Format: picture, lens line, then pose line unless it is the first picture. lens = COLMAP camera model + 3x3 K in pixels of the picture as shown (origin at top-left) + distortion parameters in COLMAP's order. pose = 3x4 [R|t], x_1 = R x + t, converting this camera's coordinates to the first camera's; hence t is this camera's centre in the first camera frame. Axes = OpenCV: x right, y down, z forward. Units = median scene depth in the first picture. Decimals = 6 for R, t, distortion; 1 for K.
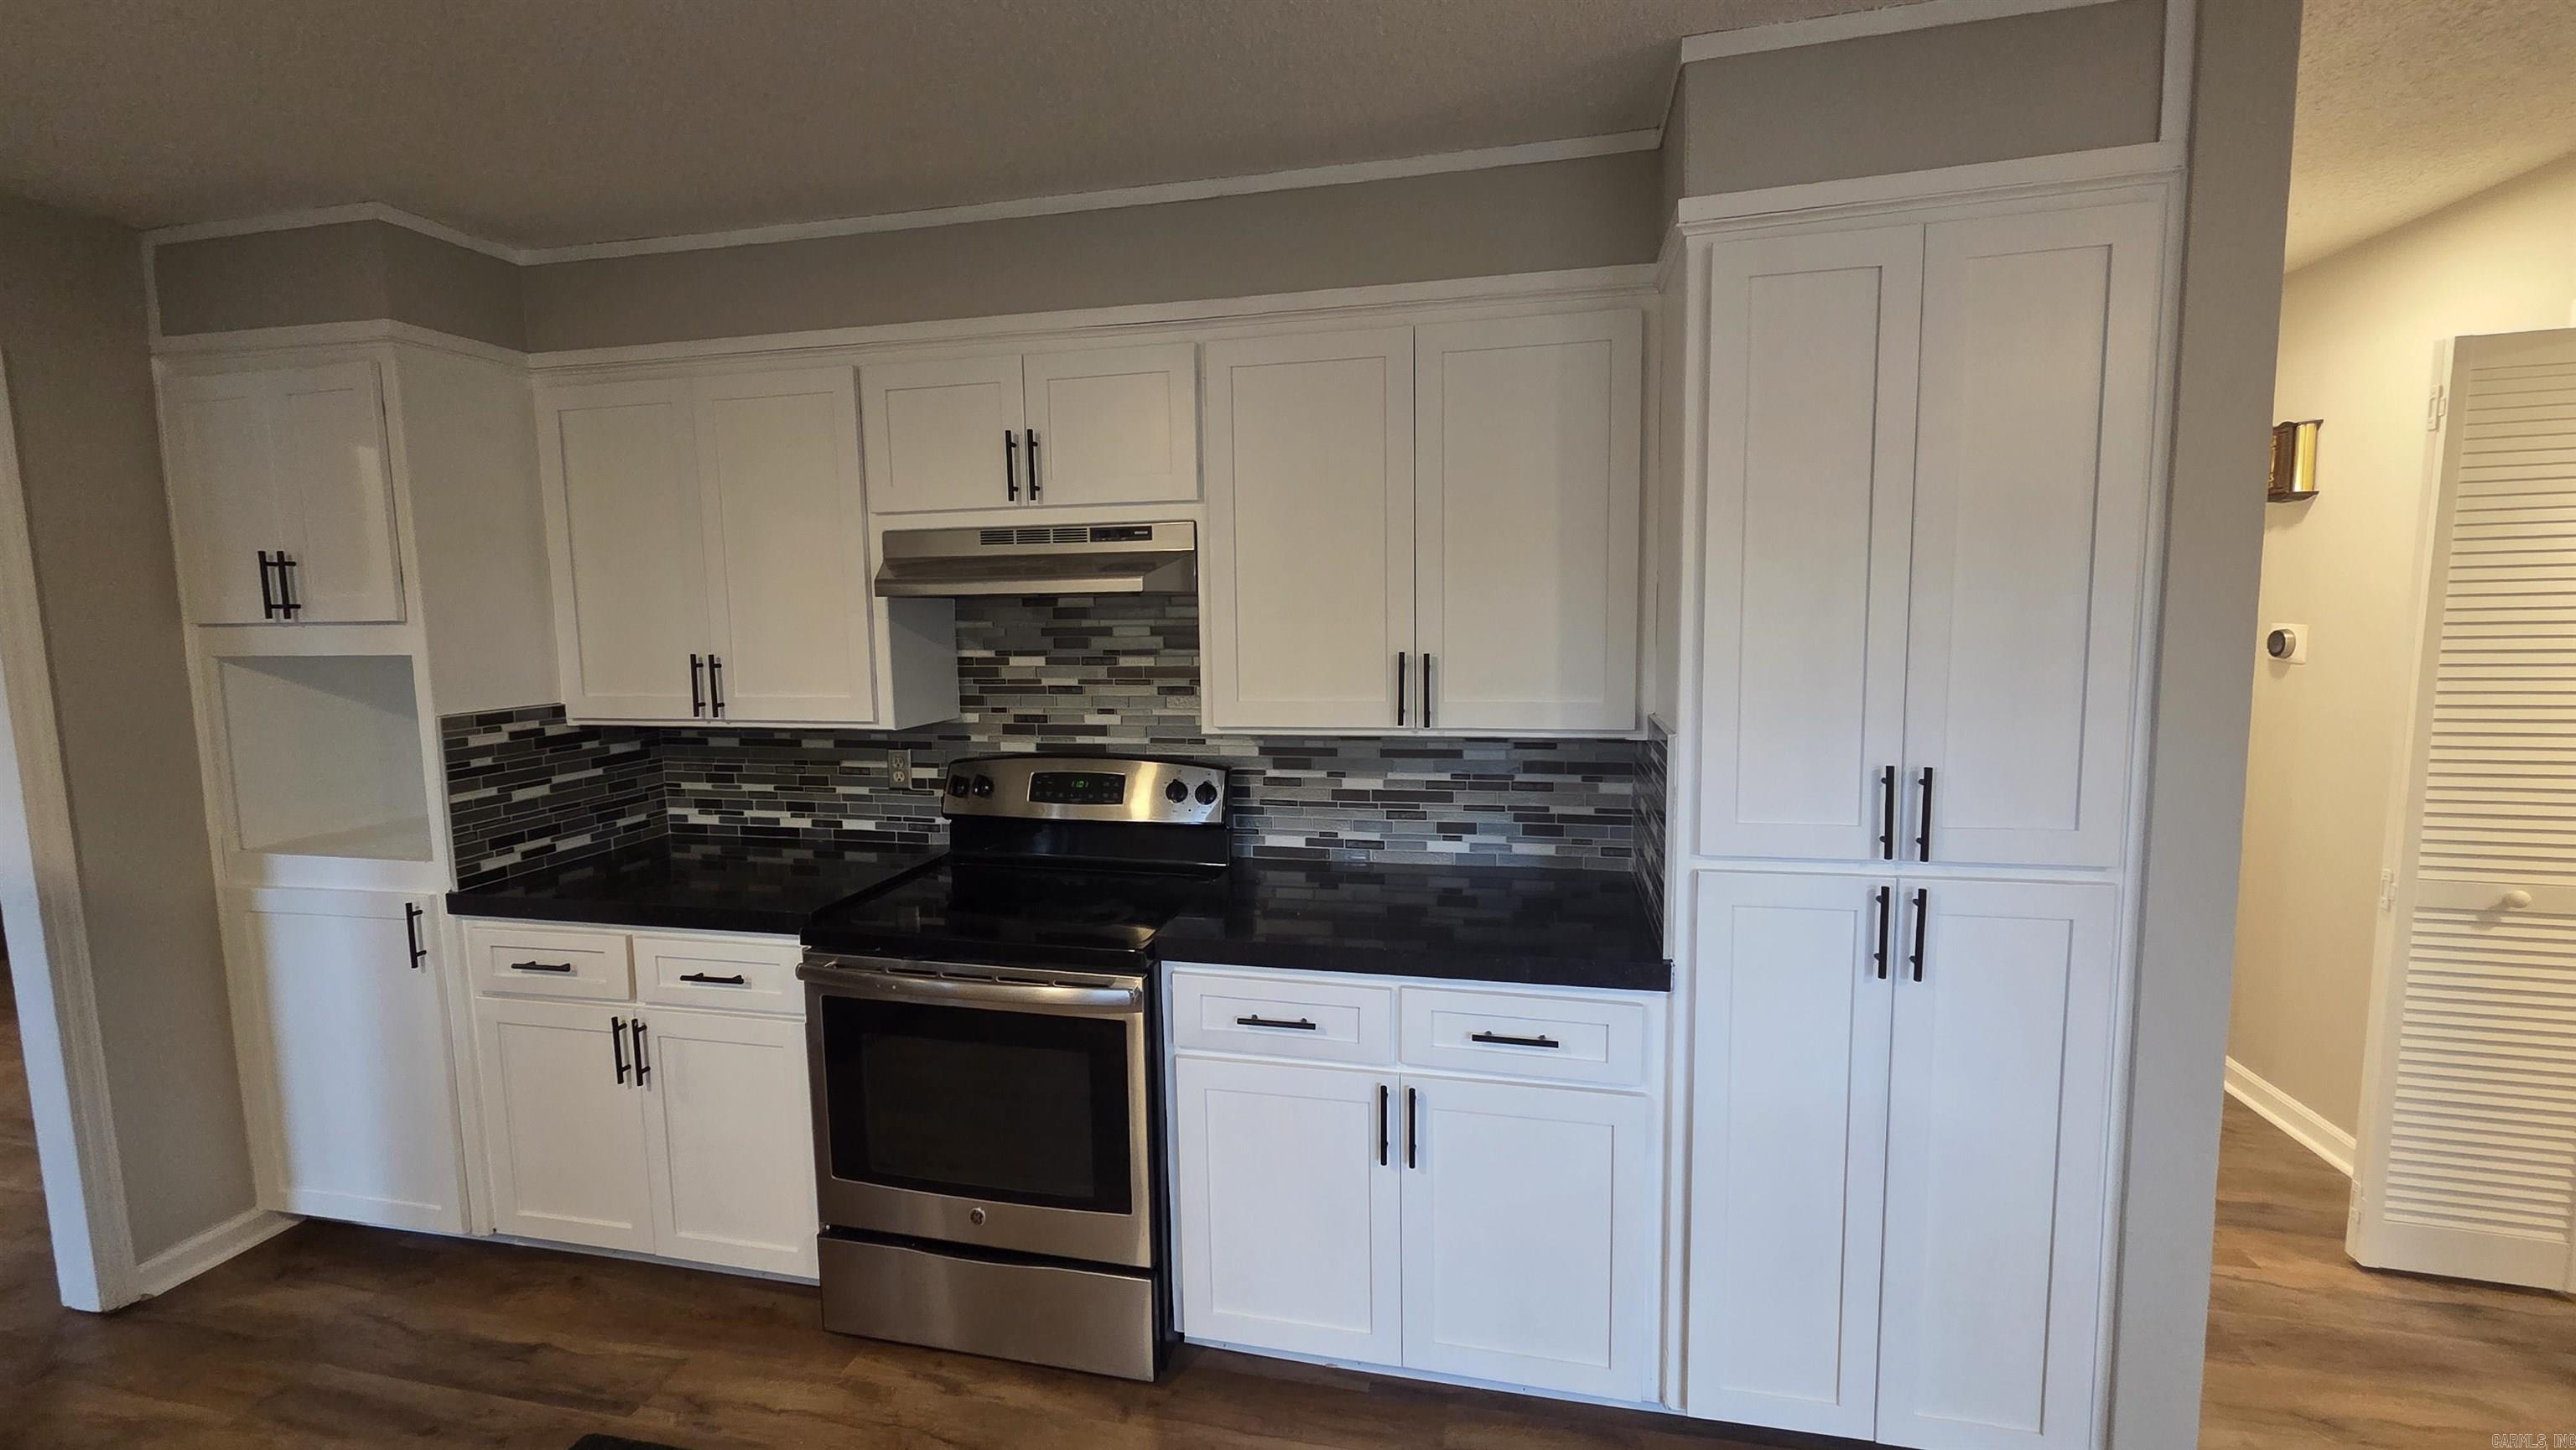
lens RADIAL K [[1050.7, 0, 1287.7], [0, 1050.7, 714.2], [0, 0, 1]] dist [0.001277, 0.000088]
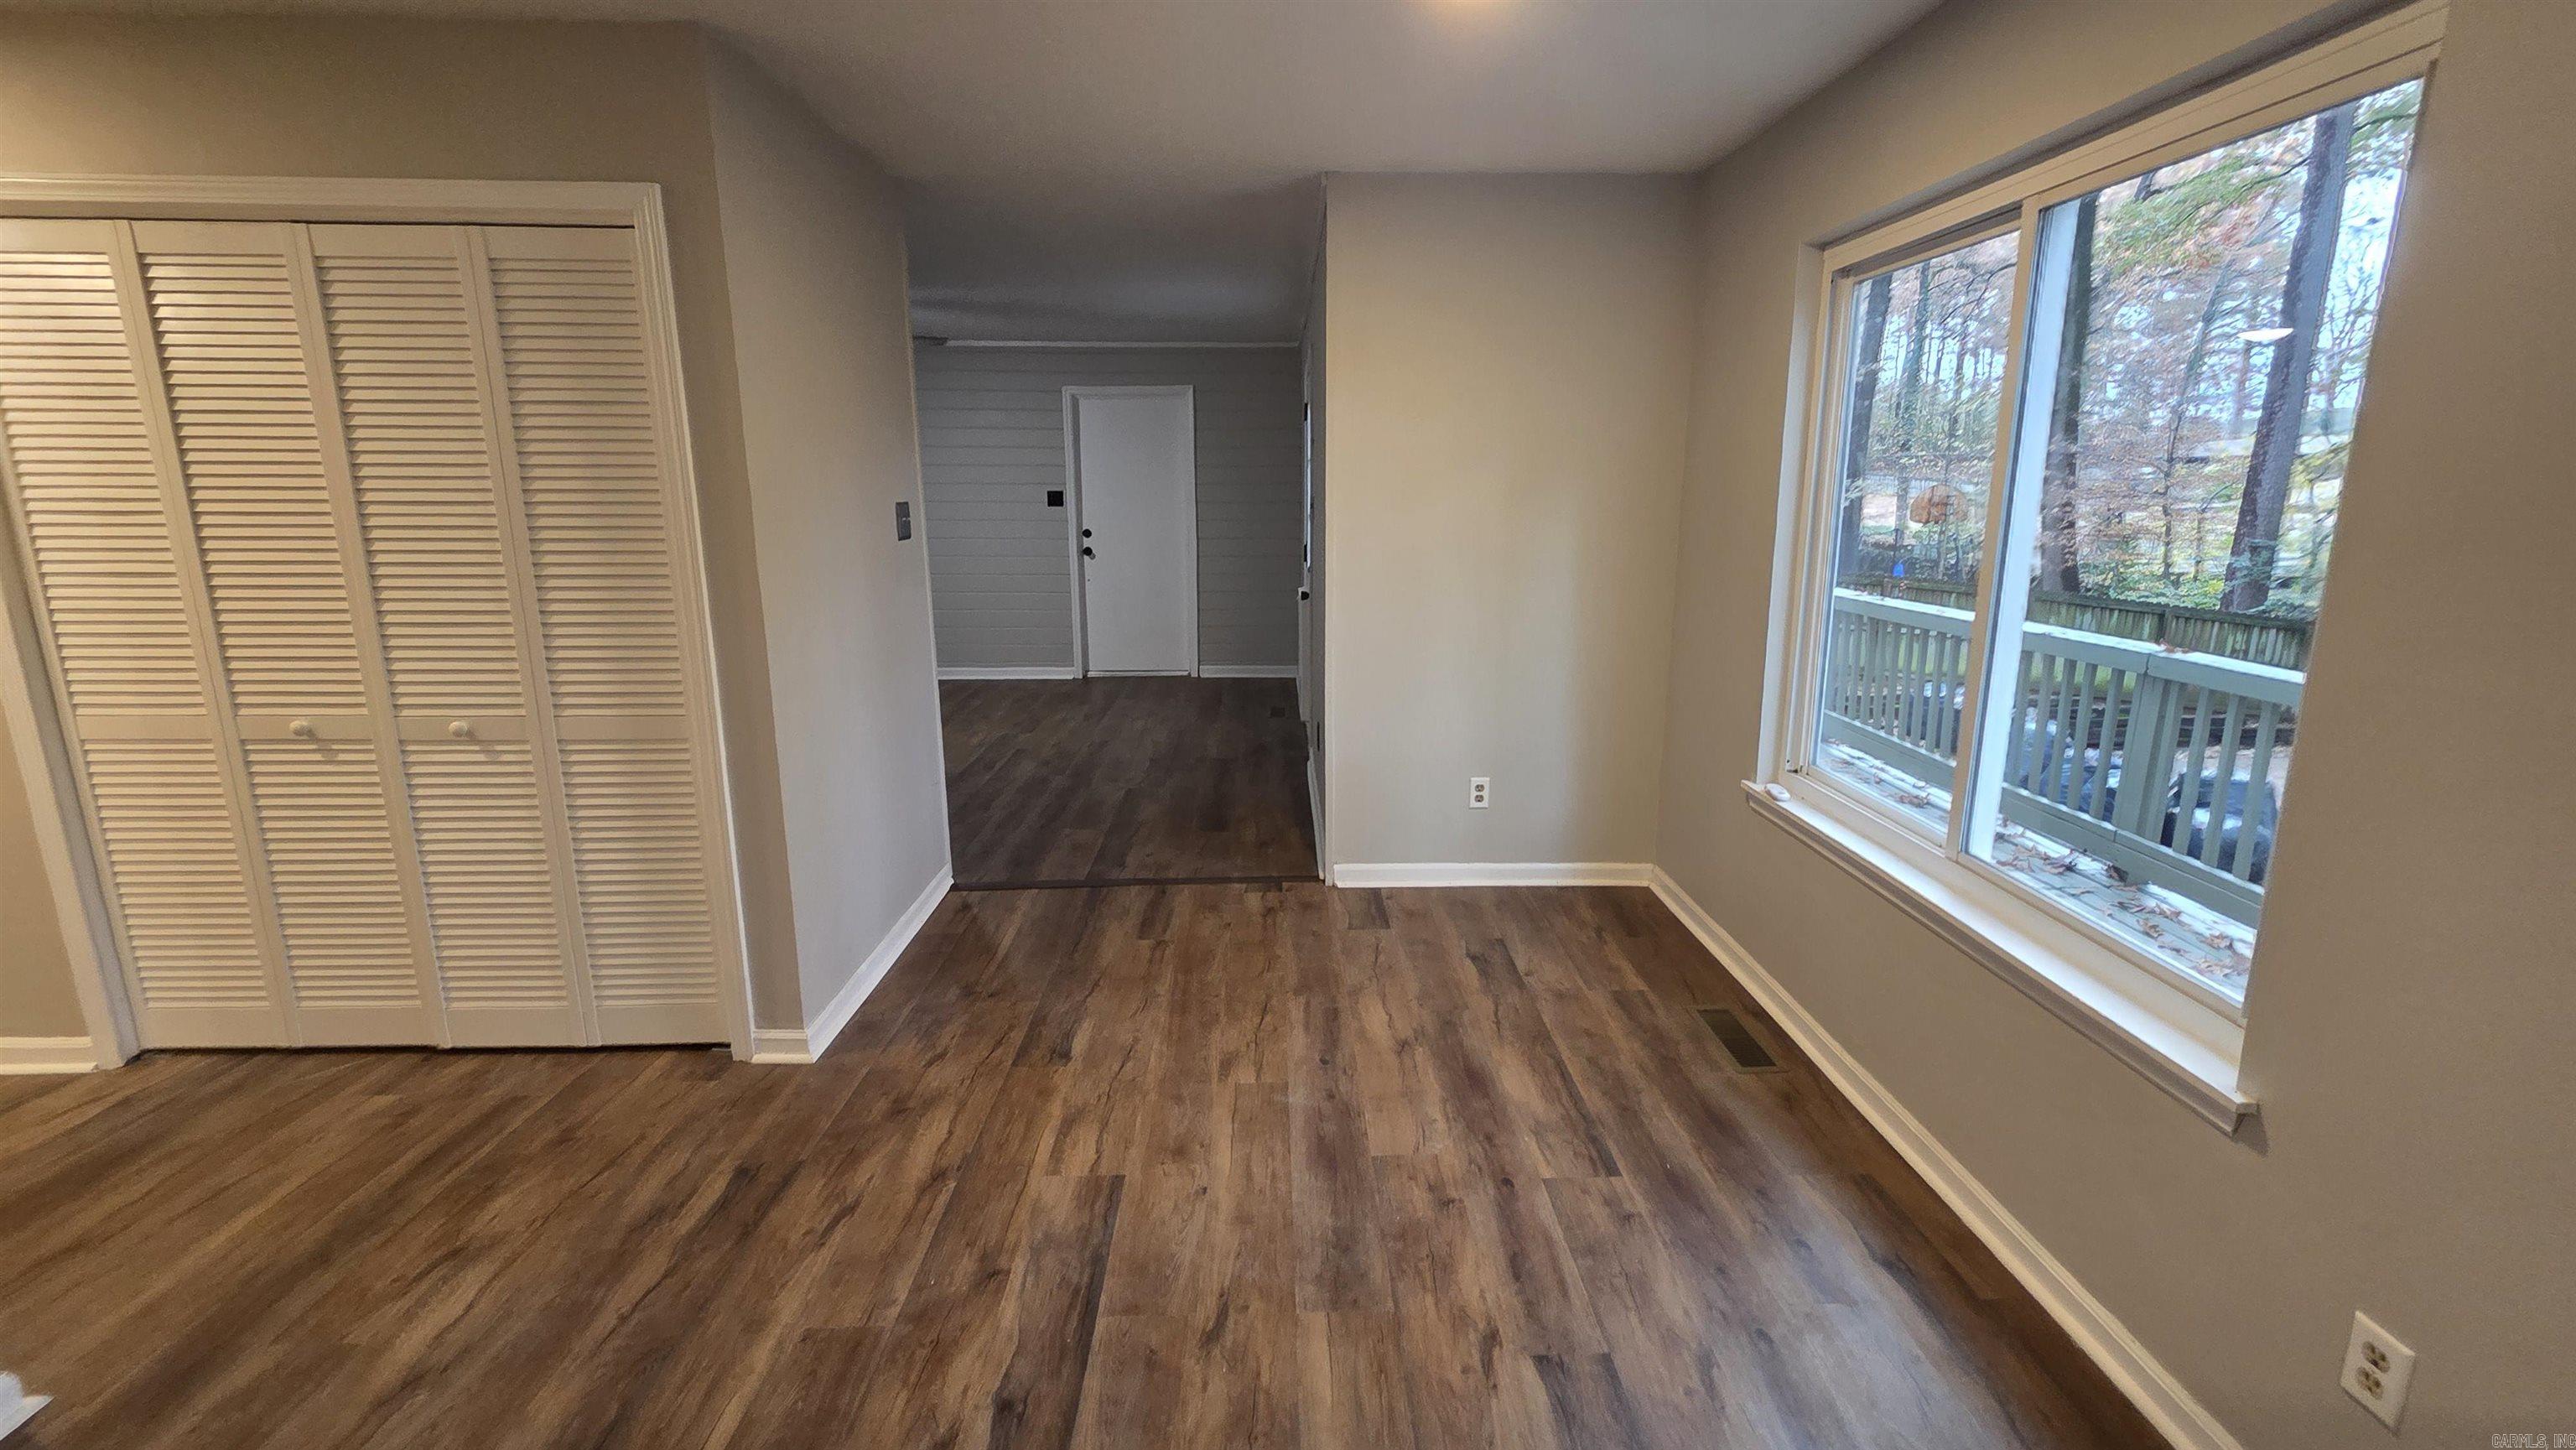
lens RADIAL K [[1063.2, 0, 1306.3], [0, 1063.2, 701.8], [0, 0, 1]] dist [0.001233, 0.000089]
pose [[-0.250954, -0.177177, 0.951646, -0.185237], [0.107194, 0.971974, 0.209229, 0.036479], [-0.962046, 0.154517, -0.224928, -0.029678]]
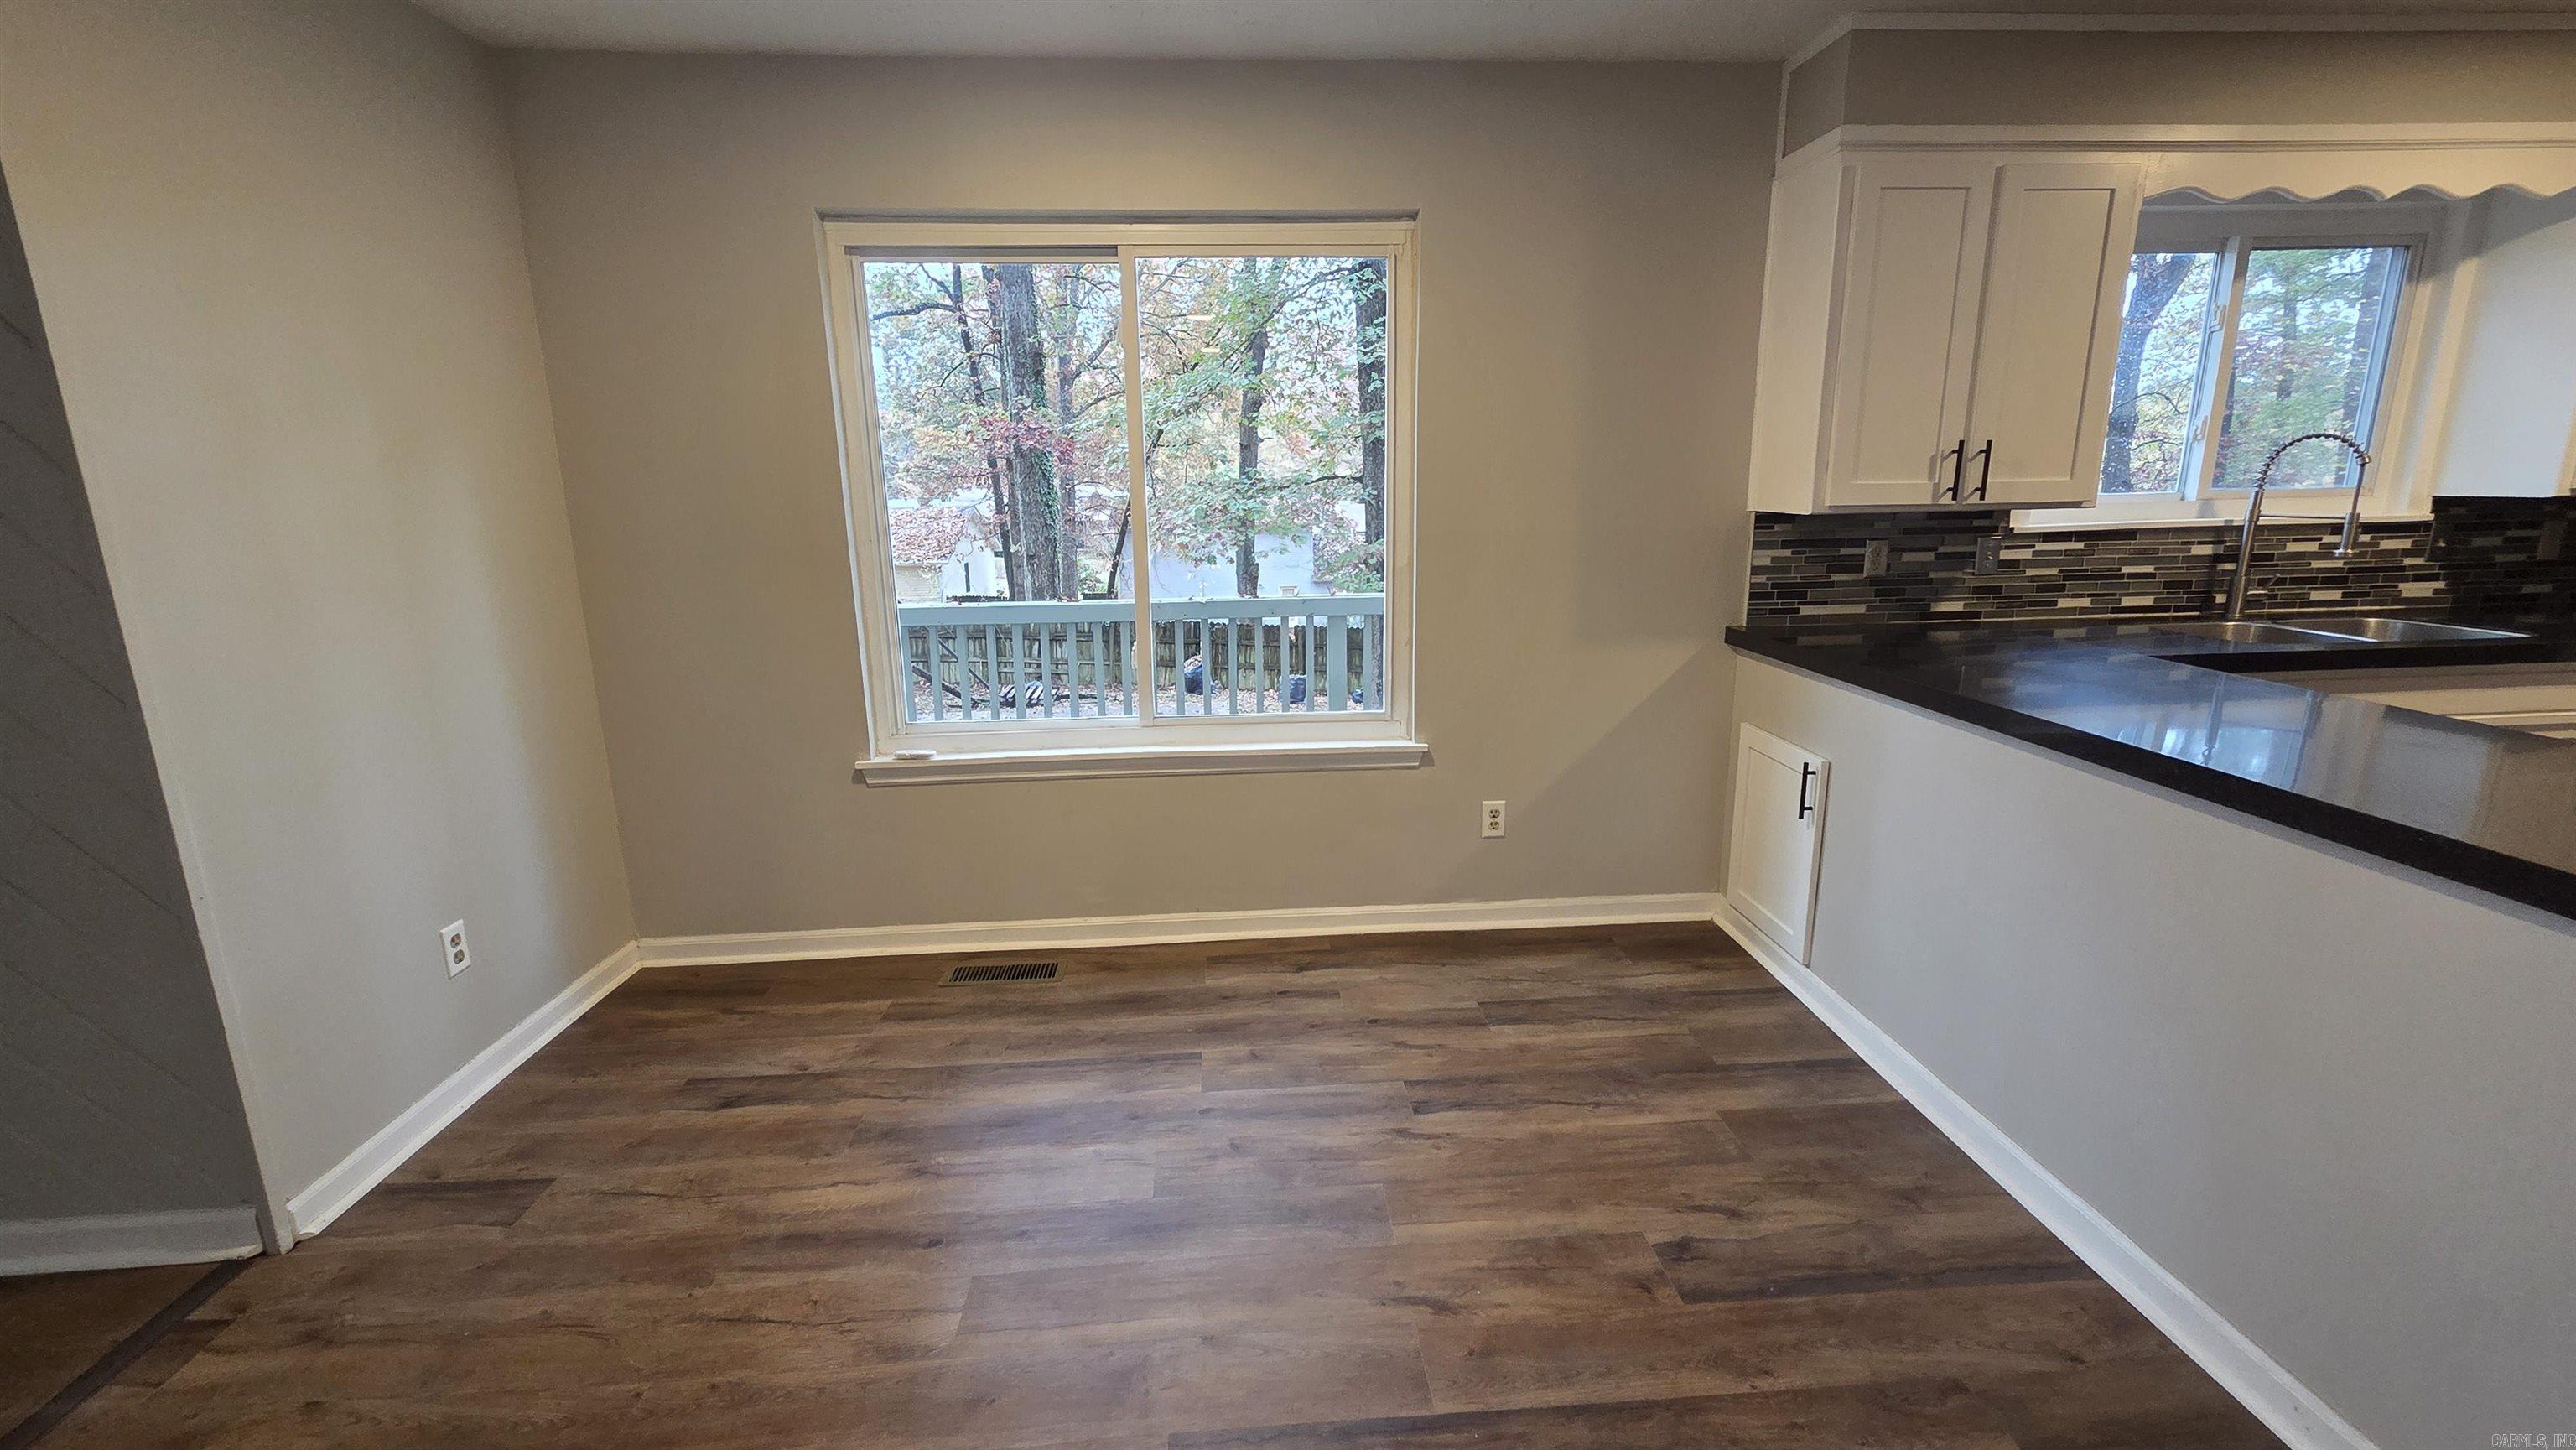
lens RADIAL K [[1050.7, 0, 1287.7], [0, 1050.7, 714.2], [0, 0, 1]] dist [0.001277, 0.000088]
pose [[-0.957465, 0.095901, -0.272146, 0.705038], [0.005006, 0.948533, 0.316639, 0.012154], [0.288506, 0.301808, -0.908667, 0.424843]]
